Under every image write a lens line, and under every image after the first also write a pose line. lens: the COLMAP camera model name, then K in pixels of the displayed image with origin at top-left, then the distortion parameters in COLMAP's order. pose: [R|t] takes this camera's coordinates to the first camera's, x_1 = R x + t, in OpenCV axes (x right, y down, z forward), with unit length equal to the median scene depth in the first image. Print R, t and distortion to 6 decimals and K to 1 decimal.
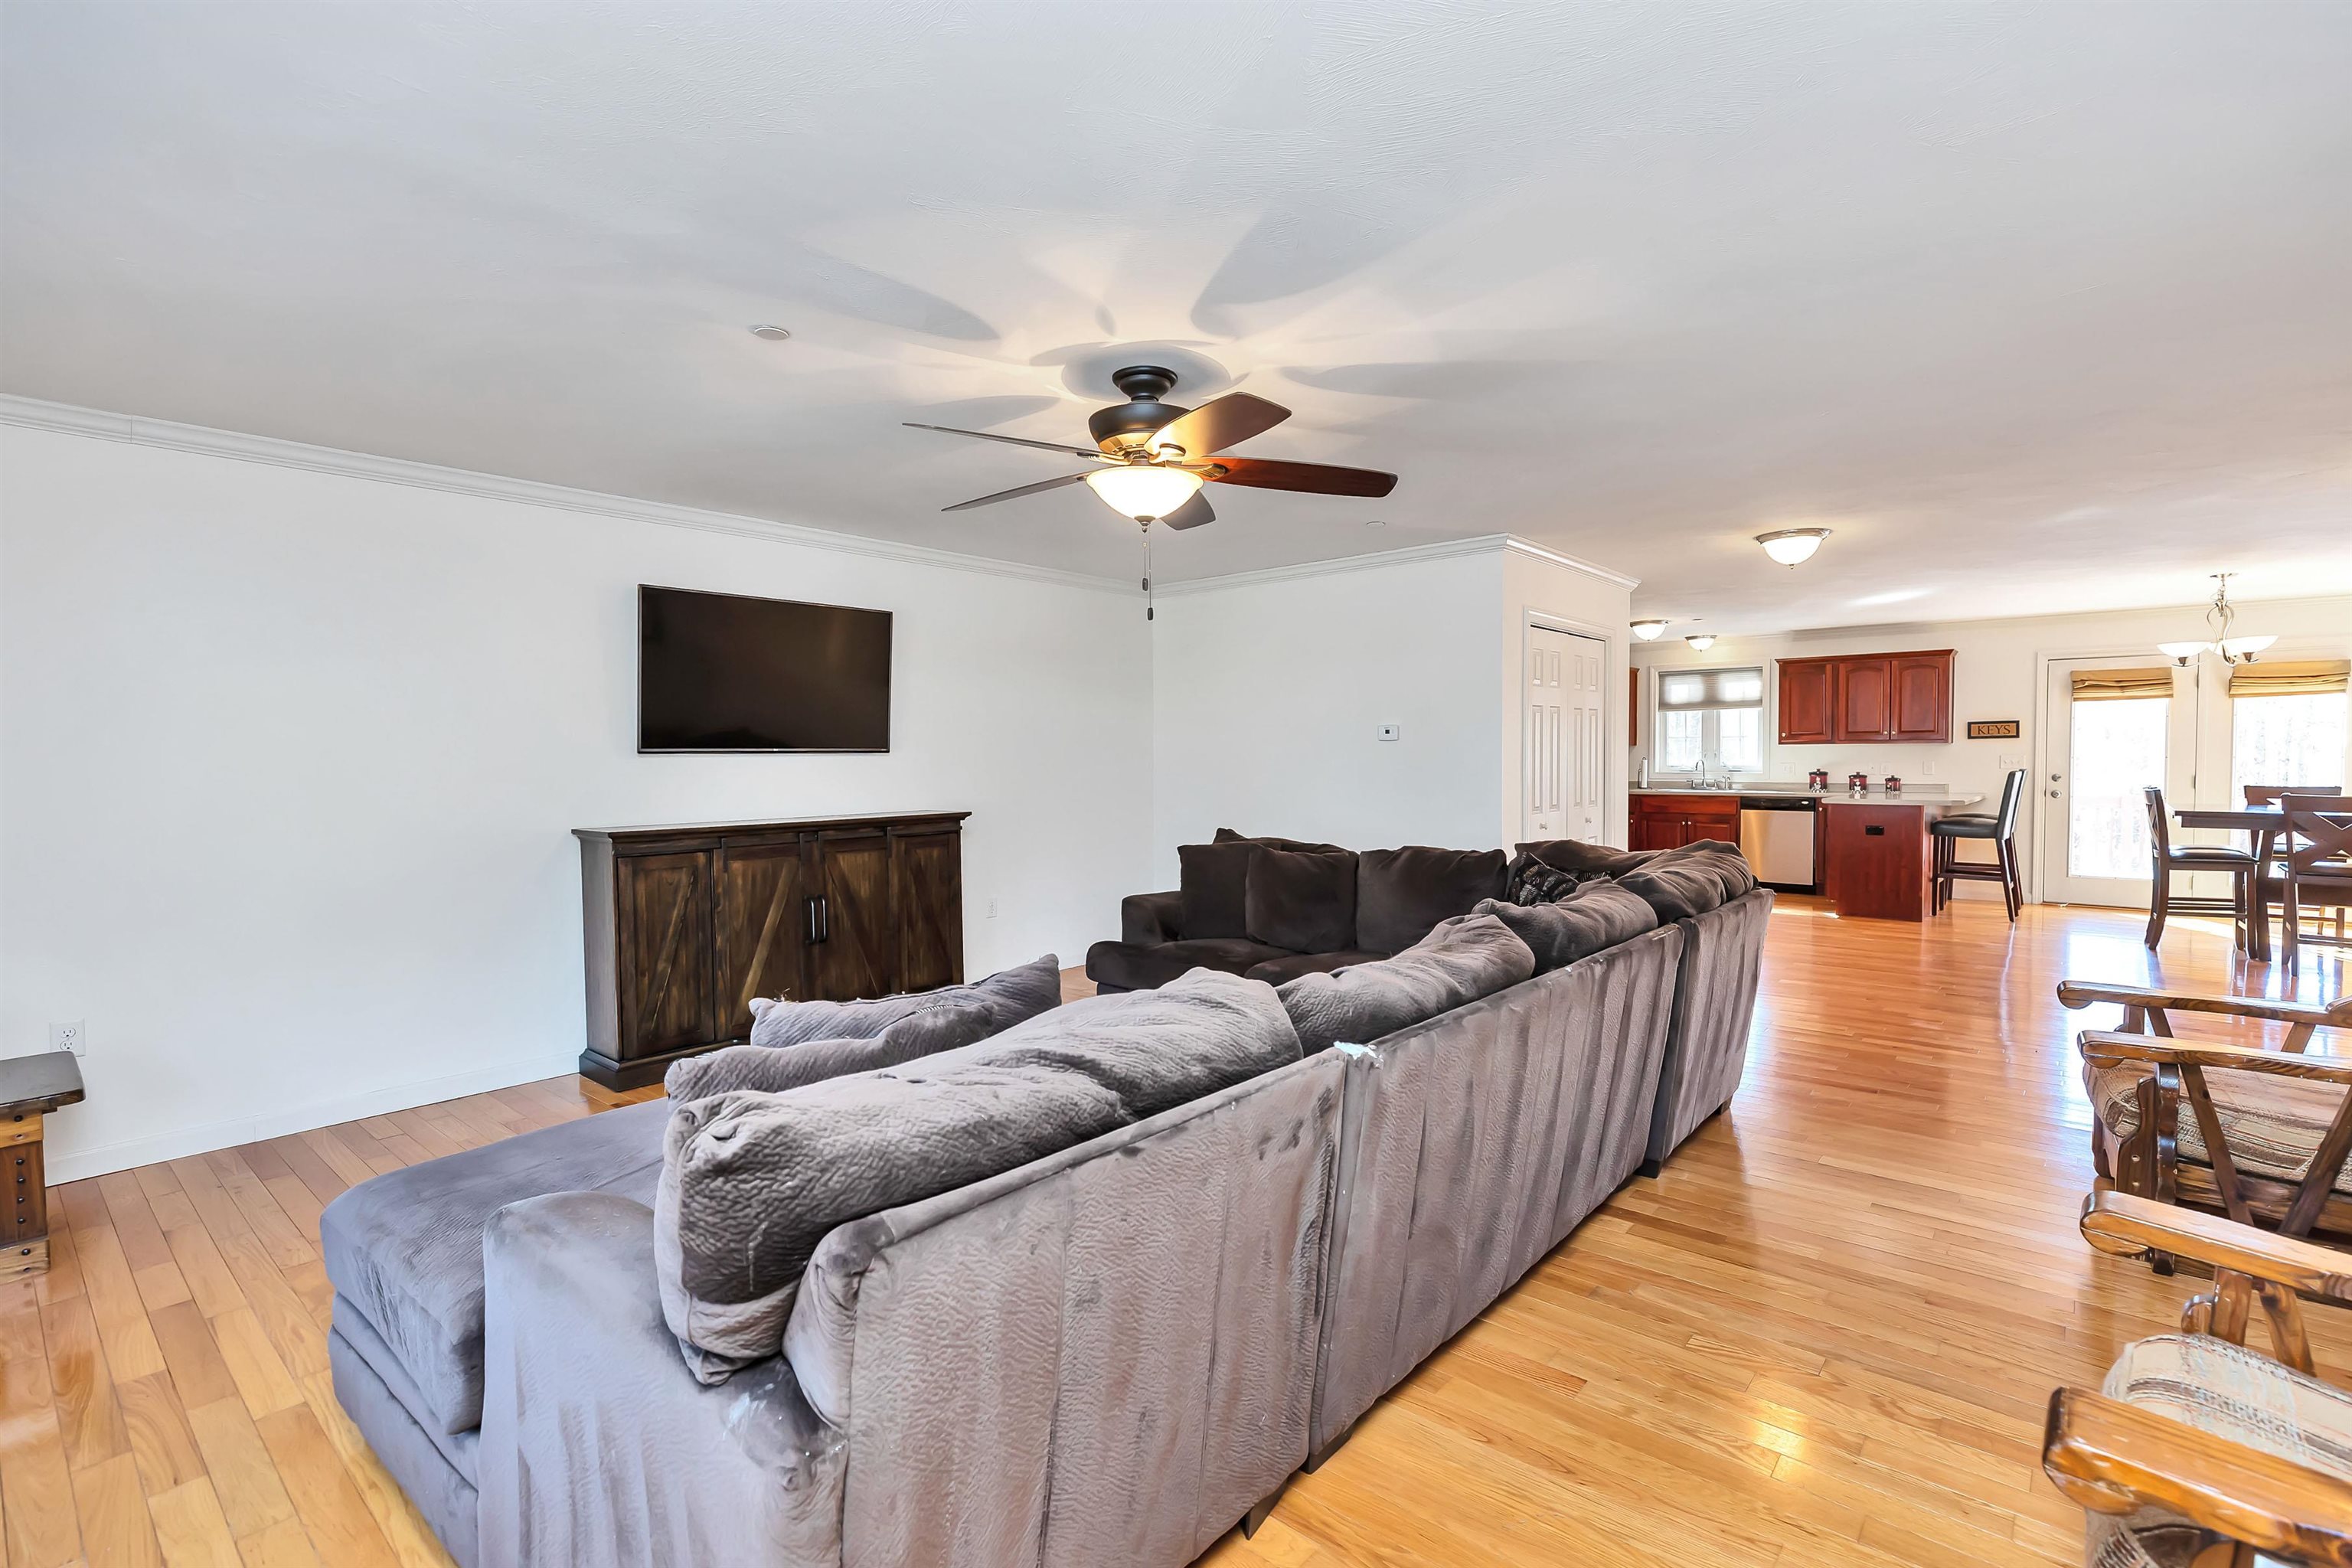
lens RADIAL K [[1081.5, 0, 1179.6], [0, 1081.5, 783.0], [0, 0, 1]] dist [0.005690, -0.002551]
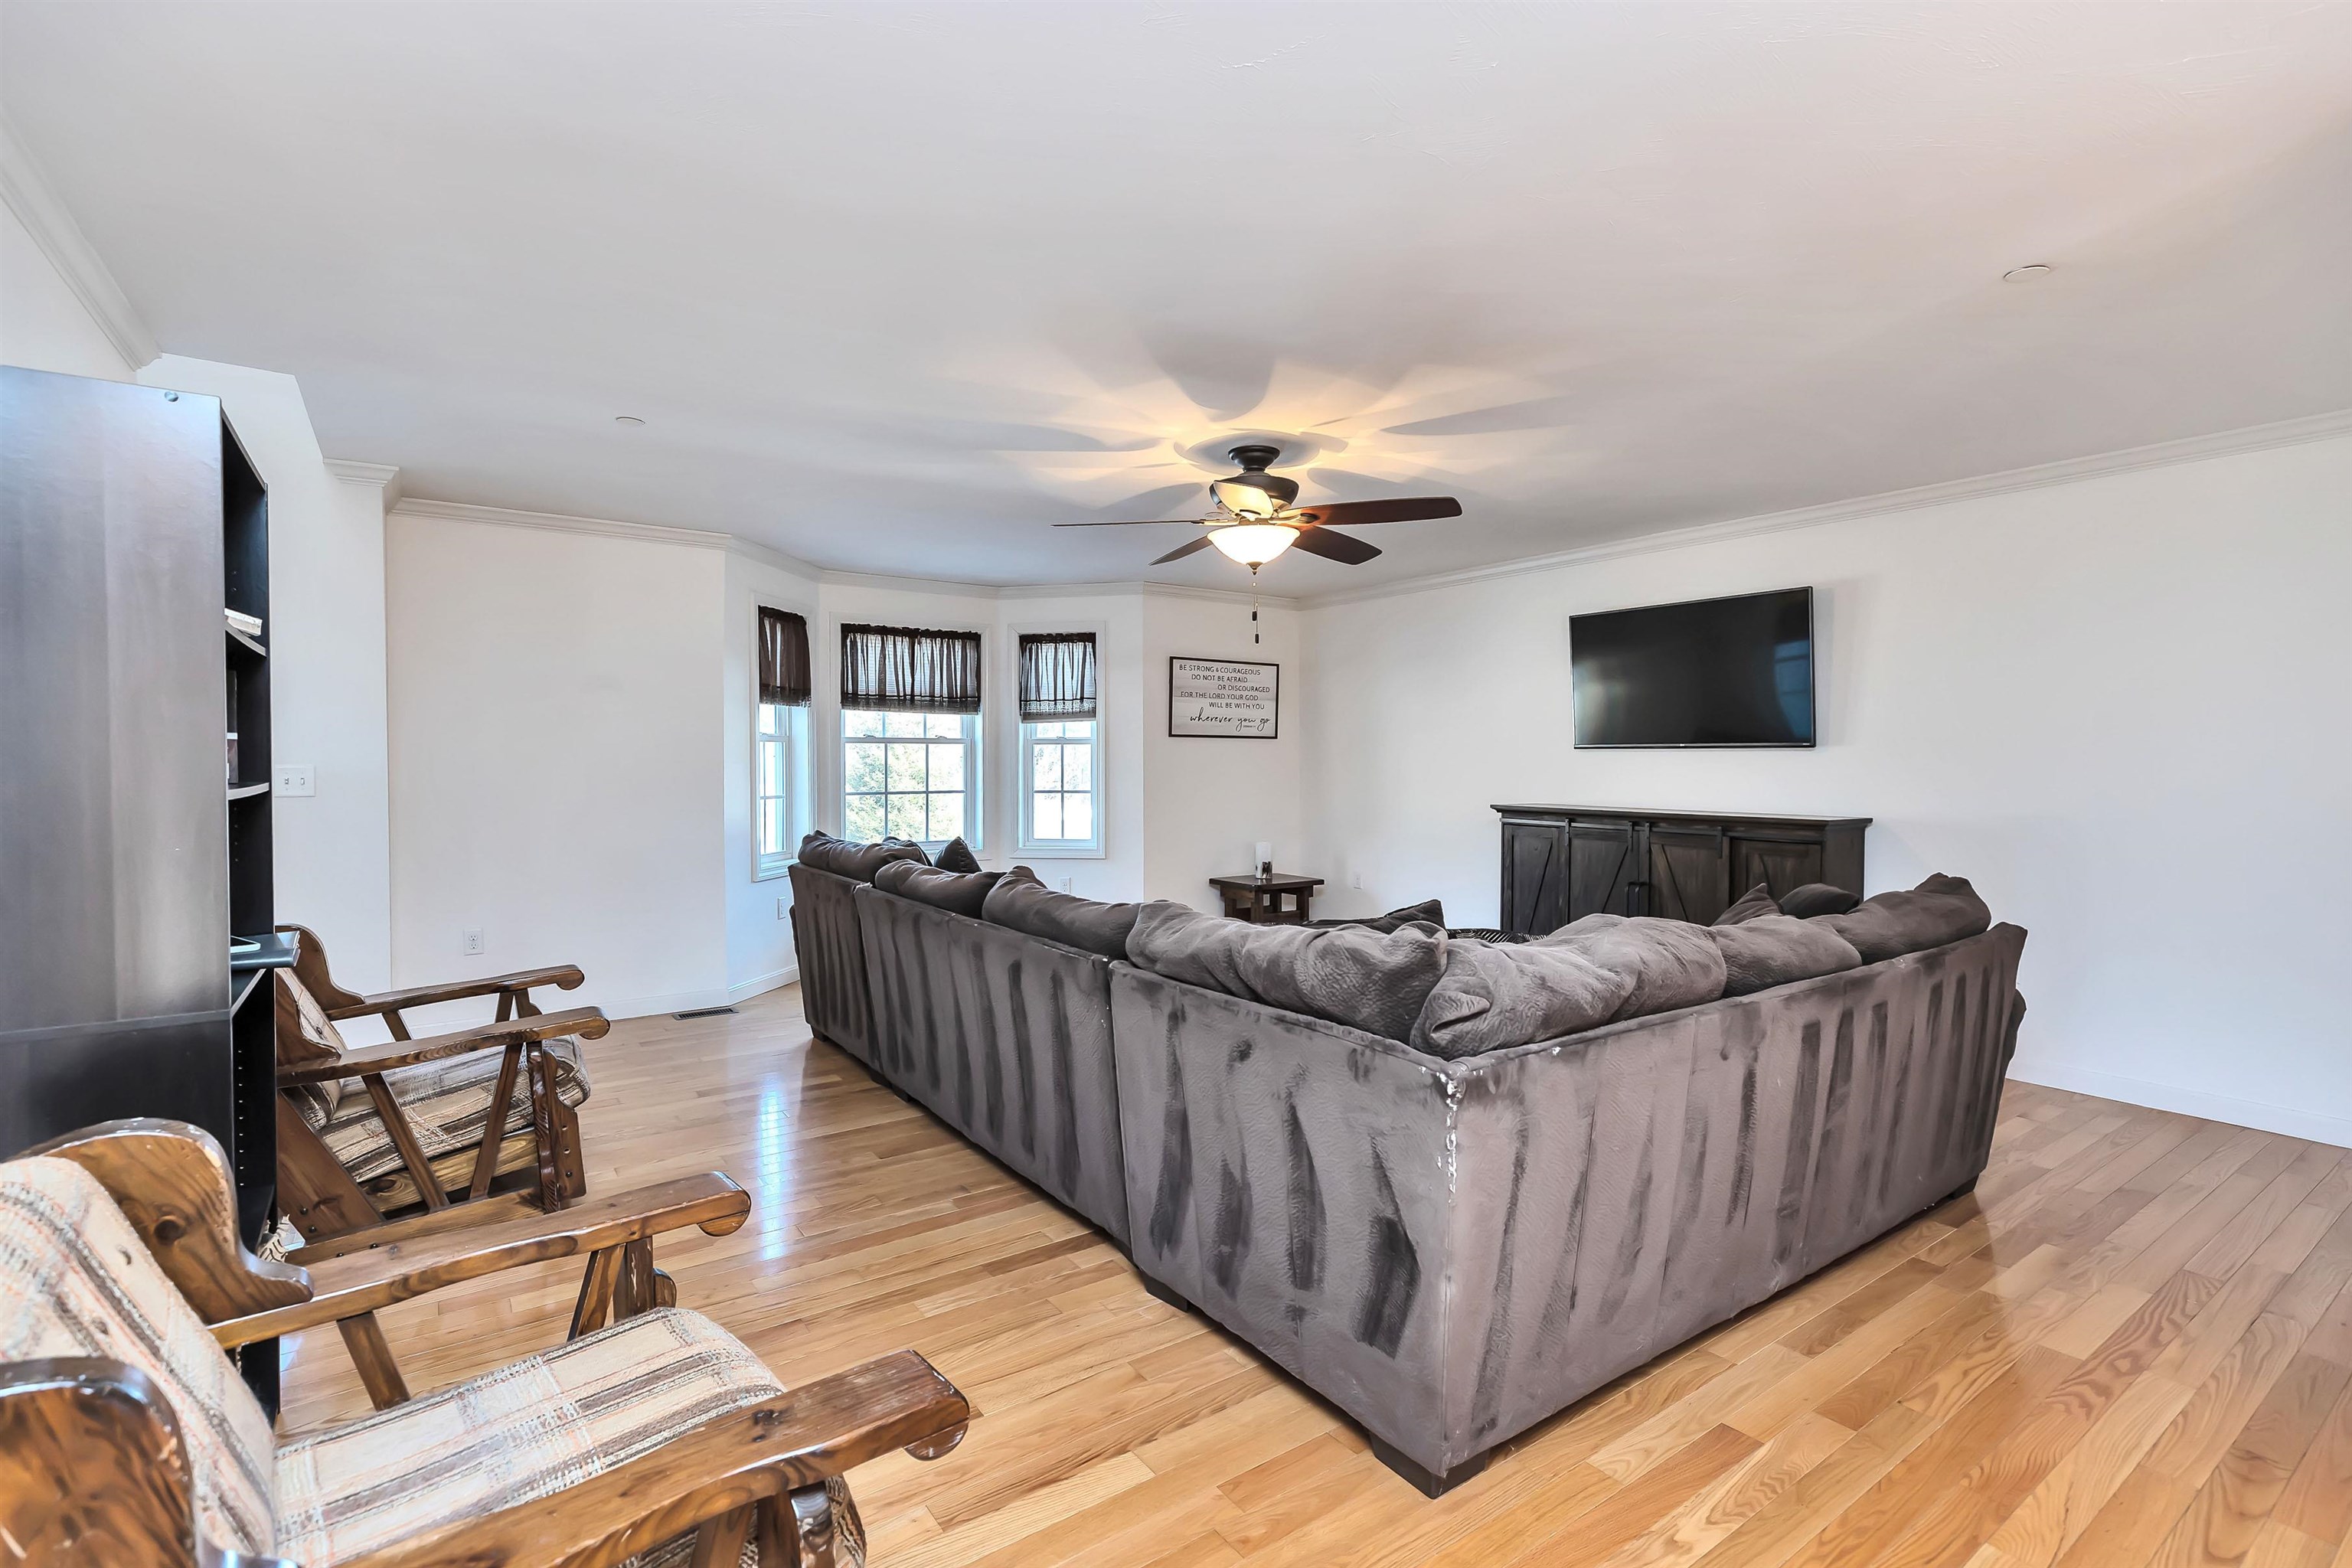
lens RADIAL K [[1081.5, 0, 1178.3], [0, 1081.5, 776.6], [0, 0, 1]] dist [0.005690, -0.002551]
pose [[-0.245260, 0.028513, -0.969038, 0.856711], [-0.025550, 0.999030, 0.035862, -0.028362], [0.969121, 0.033555, -0.244293, 0.866018]]
